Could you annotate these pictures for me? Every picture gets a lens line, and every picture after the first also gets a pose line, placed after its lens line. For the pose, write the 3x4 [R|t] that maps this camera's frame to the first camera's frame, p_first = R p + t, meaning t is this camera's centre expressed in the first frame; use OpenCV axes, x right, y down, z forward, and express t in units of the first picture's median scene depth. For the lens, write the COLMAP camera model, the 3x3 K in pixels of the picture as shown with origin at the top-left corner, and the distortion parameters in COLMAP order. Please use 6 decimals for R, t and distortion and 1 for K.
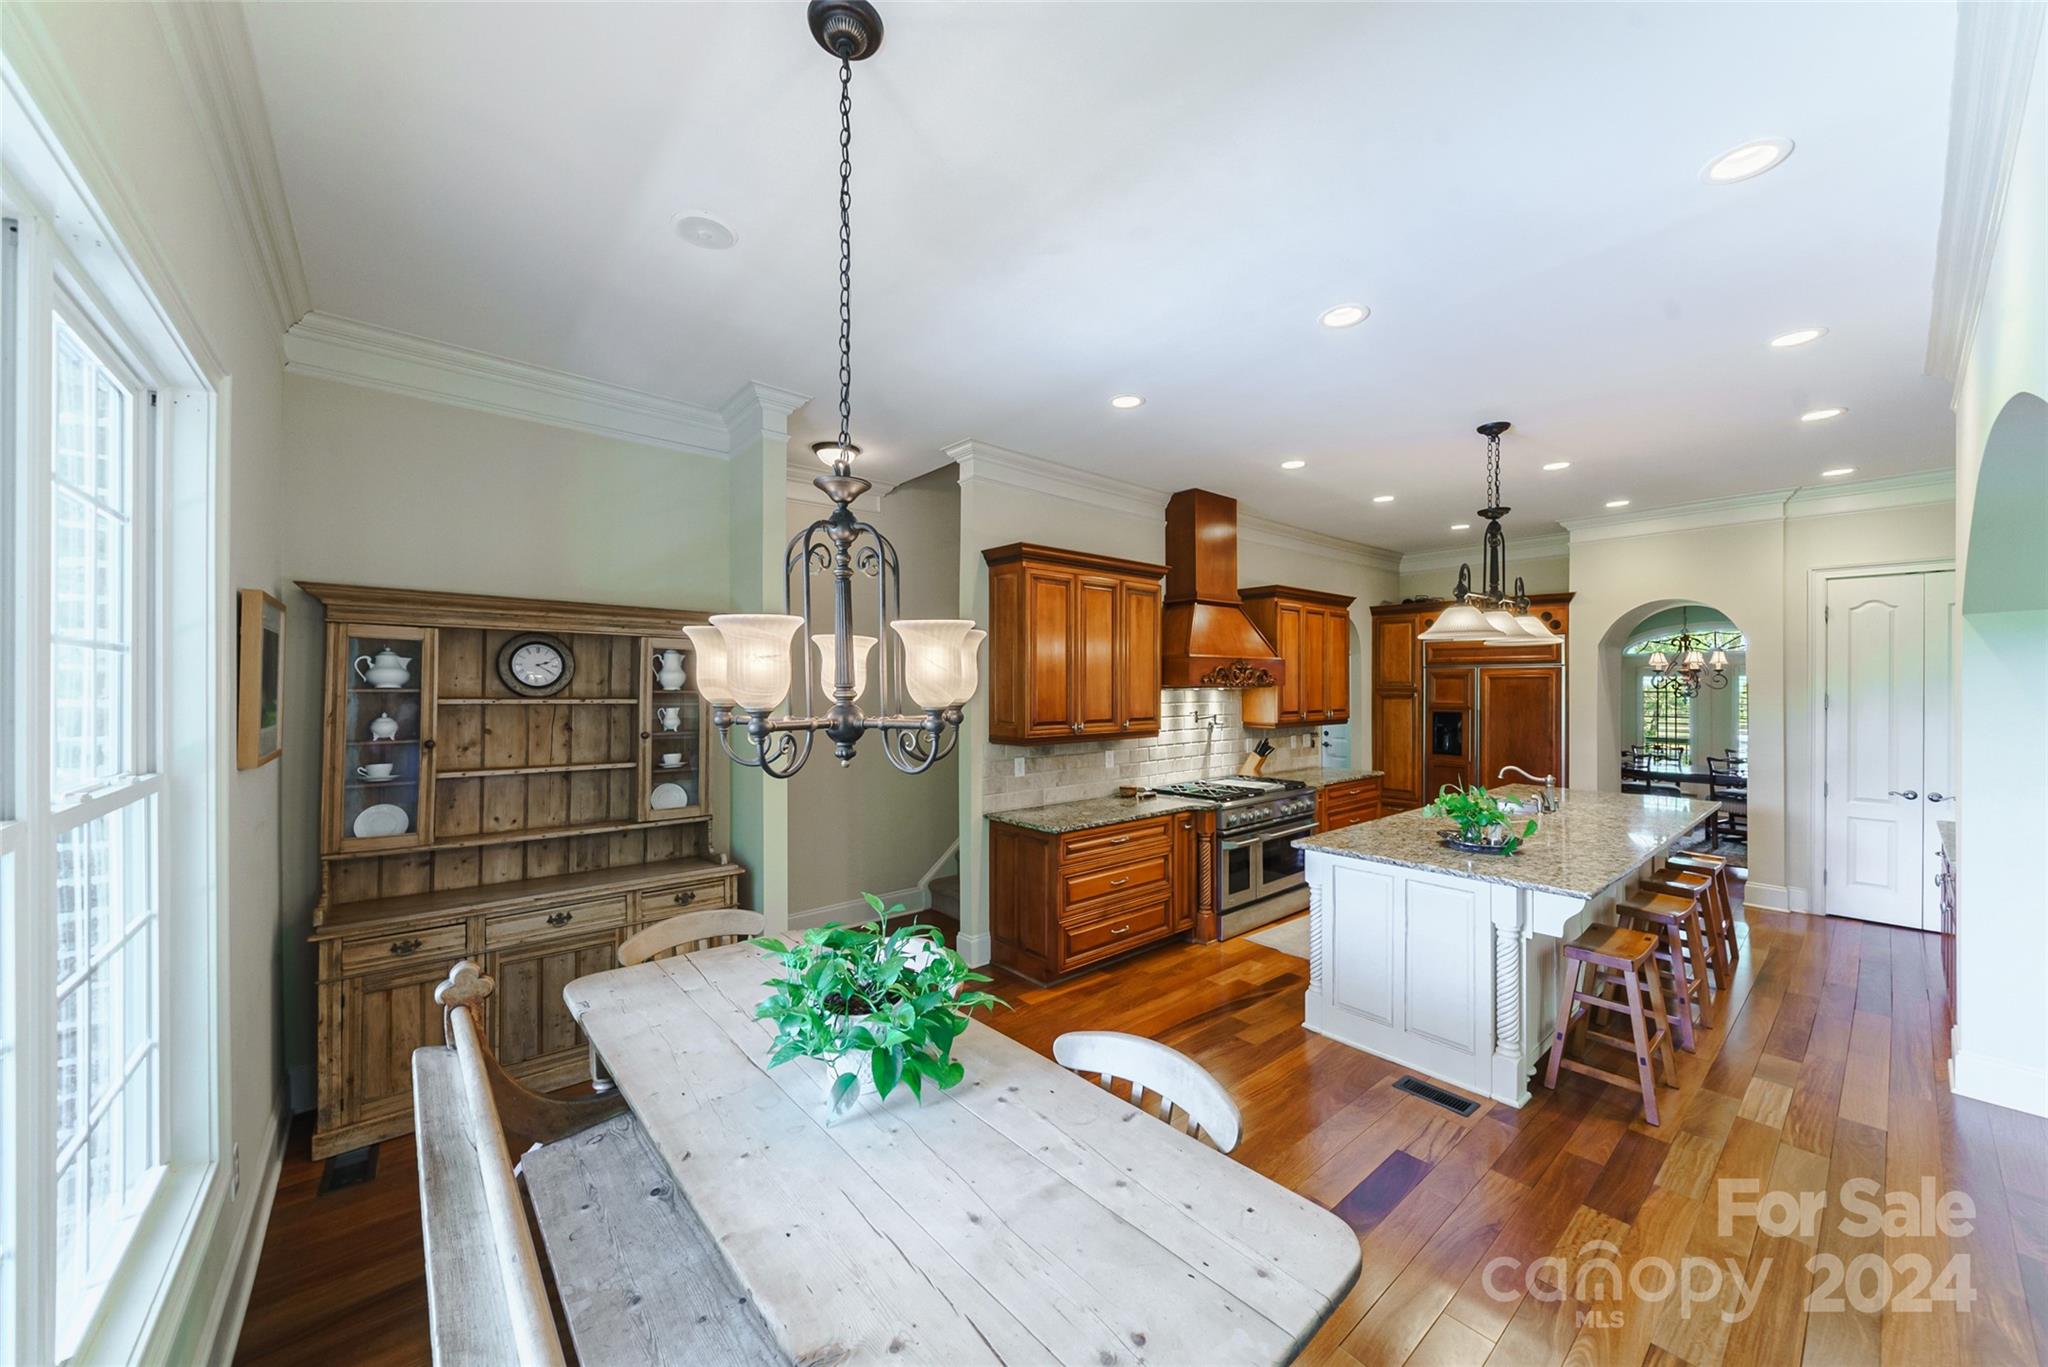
lens RADIAL K [[719.3, 0, 1014.0], [0, 719.3, 681.7], [0, 0, 1]] dist [-0.007023, -0.000019]
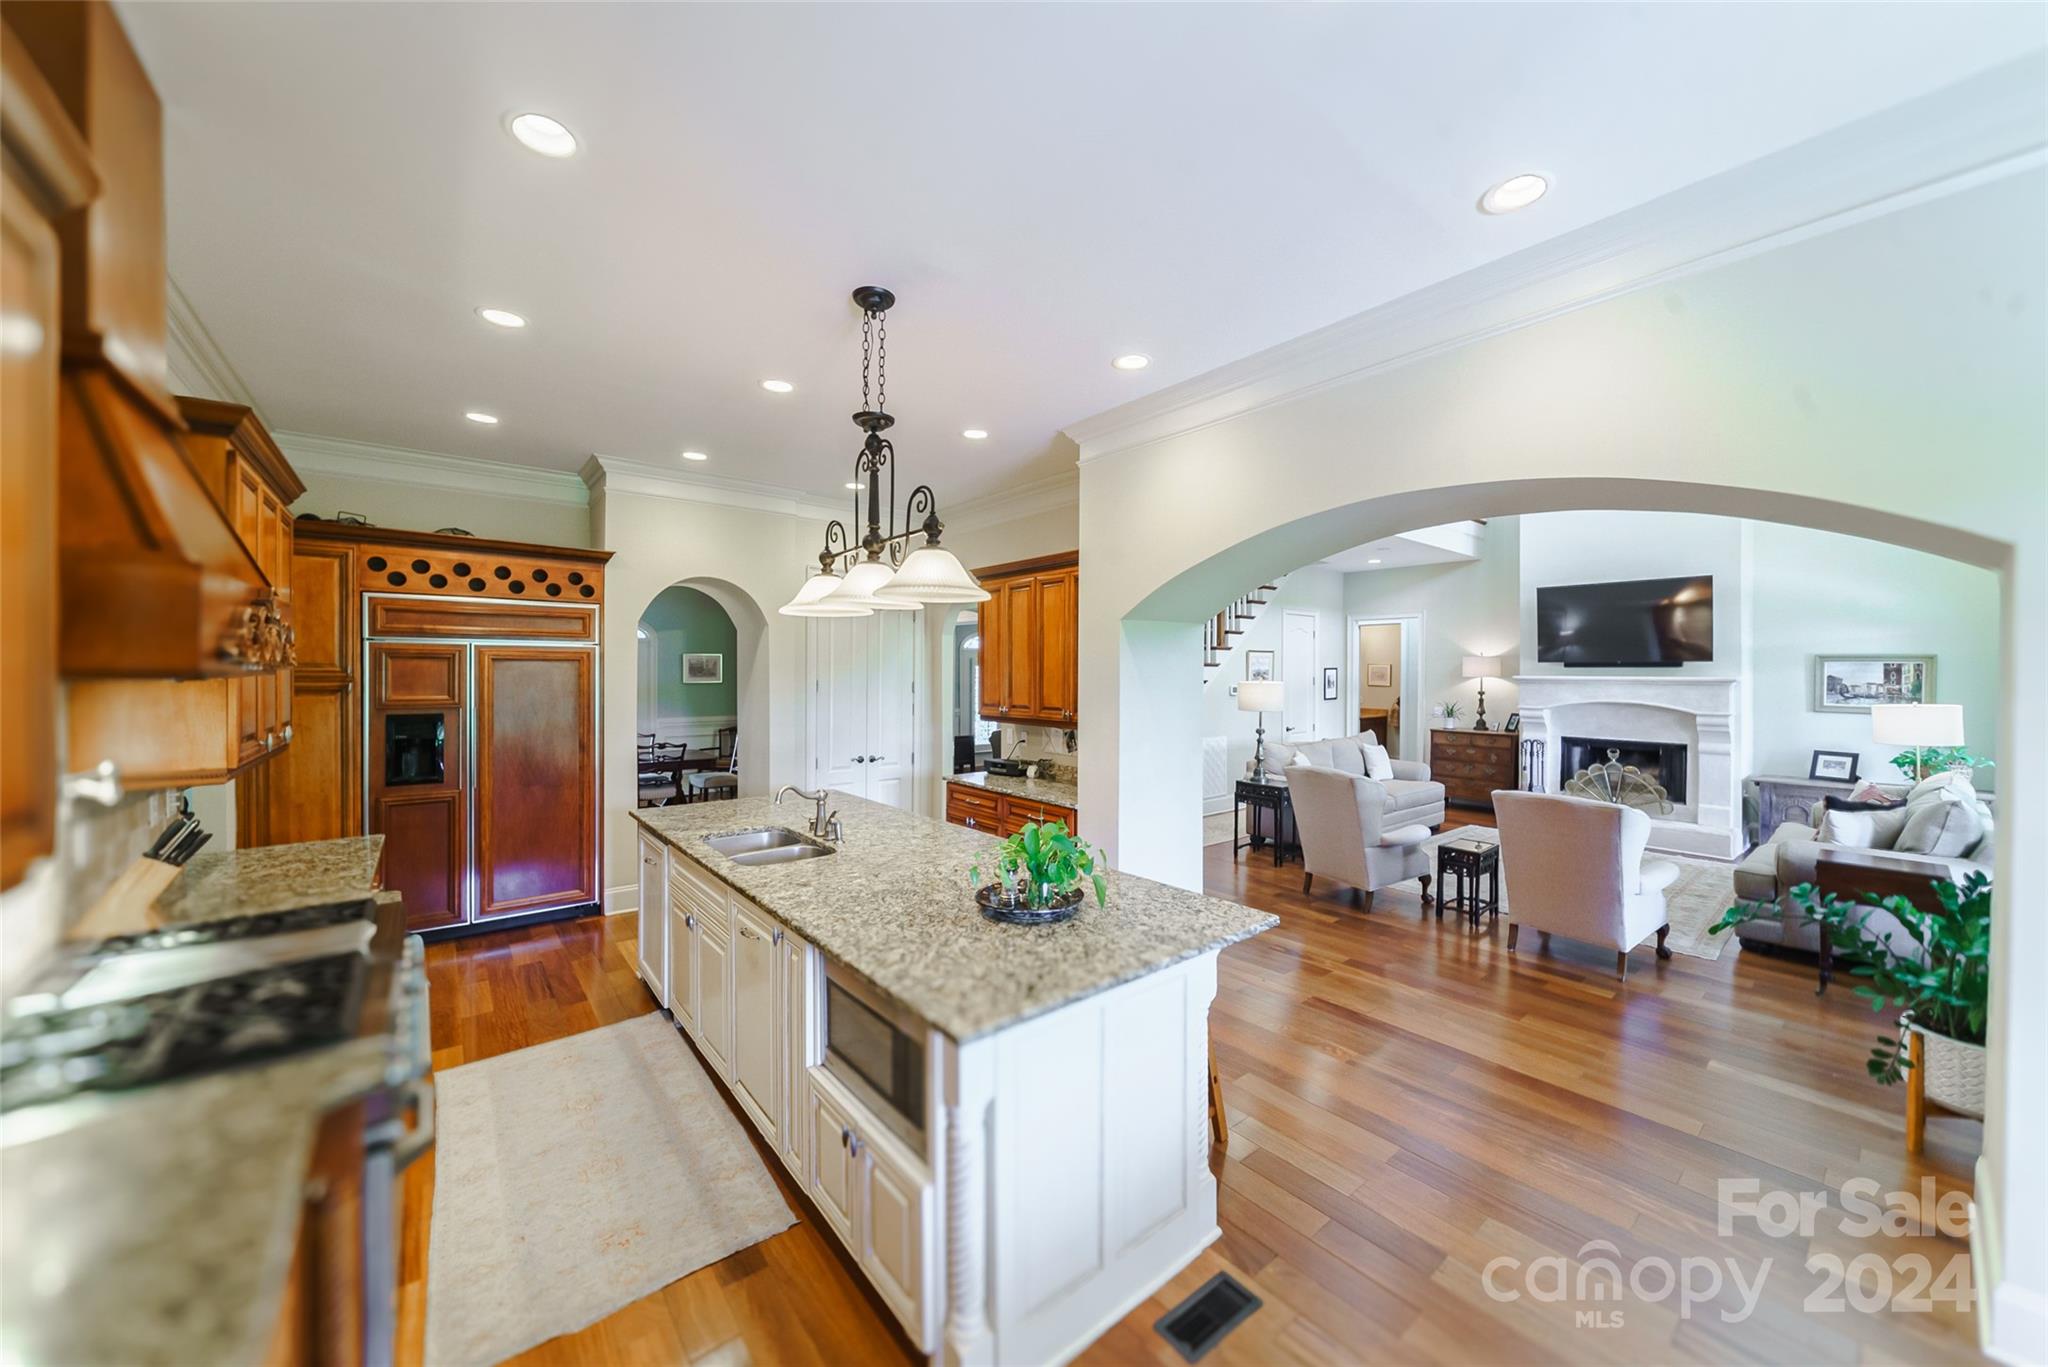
lens RADIAL K [[750.8, 0, 1022.3], [0, 750.8, 675.9], [0, 0, 1]] dist [-0.000529, -0.000113]
pose [[0.006465, -0.004015, 0.999971, -0.036739], [-0.010908, 0.999932, 0.004085, 0.002126], [-0.999920, -0.010935, 0.006421, 0.635812]]
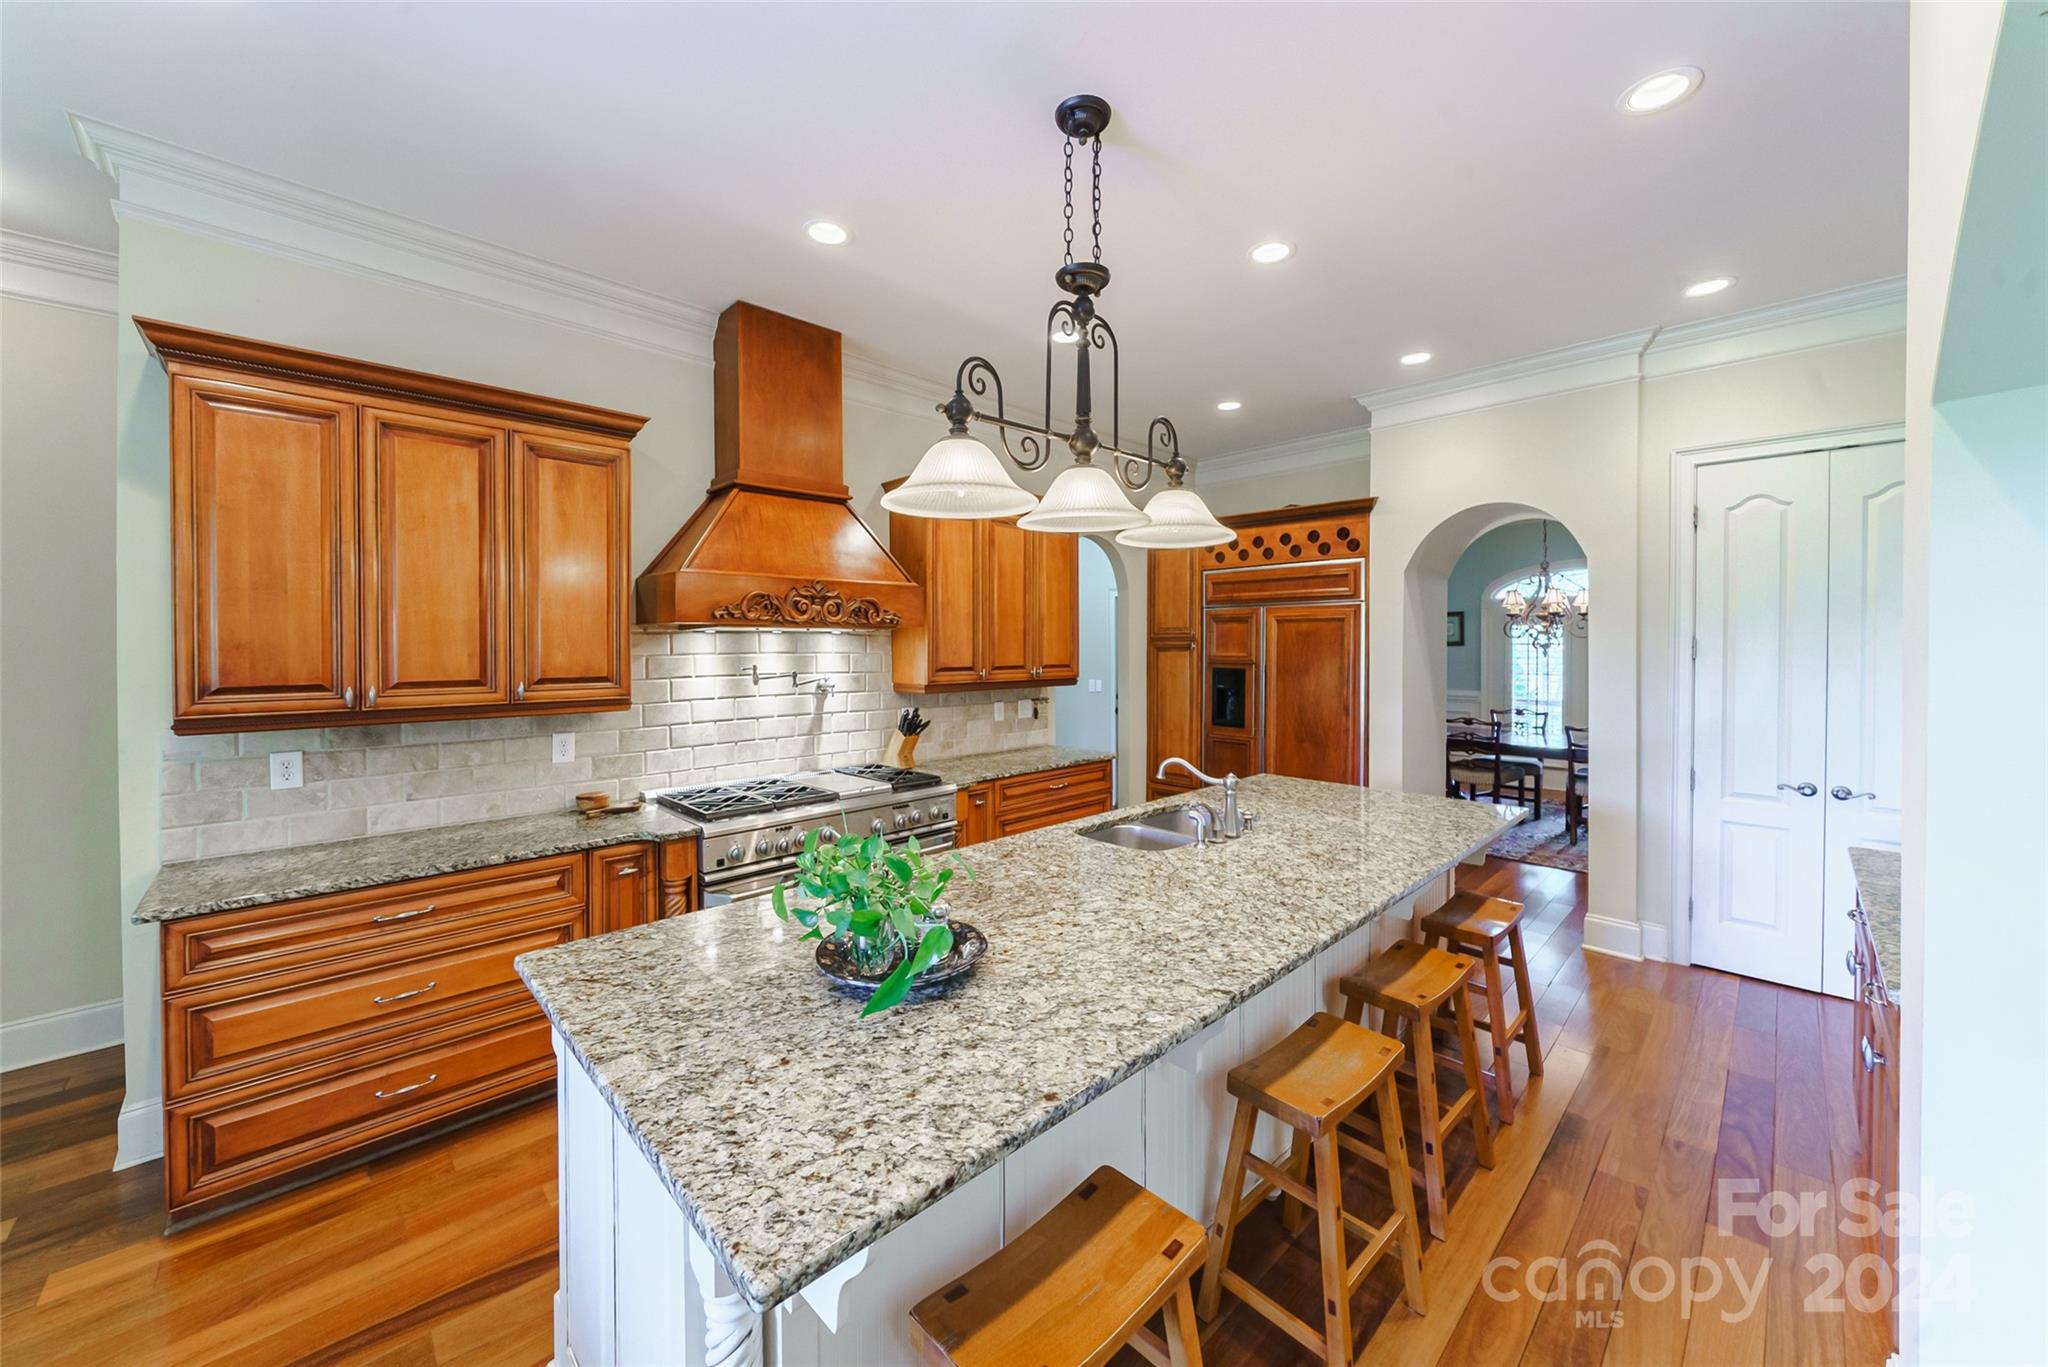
lens RADIAL K [[745.7, 0, 1024.9], [0, 745.7, 650.4], [0, 0, 1]] dist [-0.002039, -0.000022]
pose [[0.996293, -0.000187, 0.086020, 0.437410], [-0.001015, 0.999902, 0.013930, 0.017989], [-0.086015, -0.013966, 0.996196, 0.344894]]
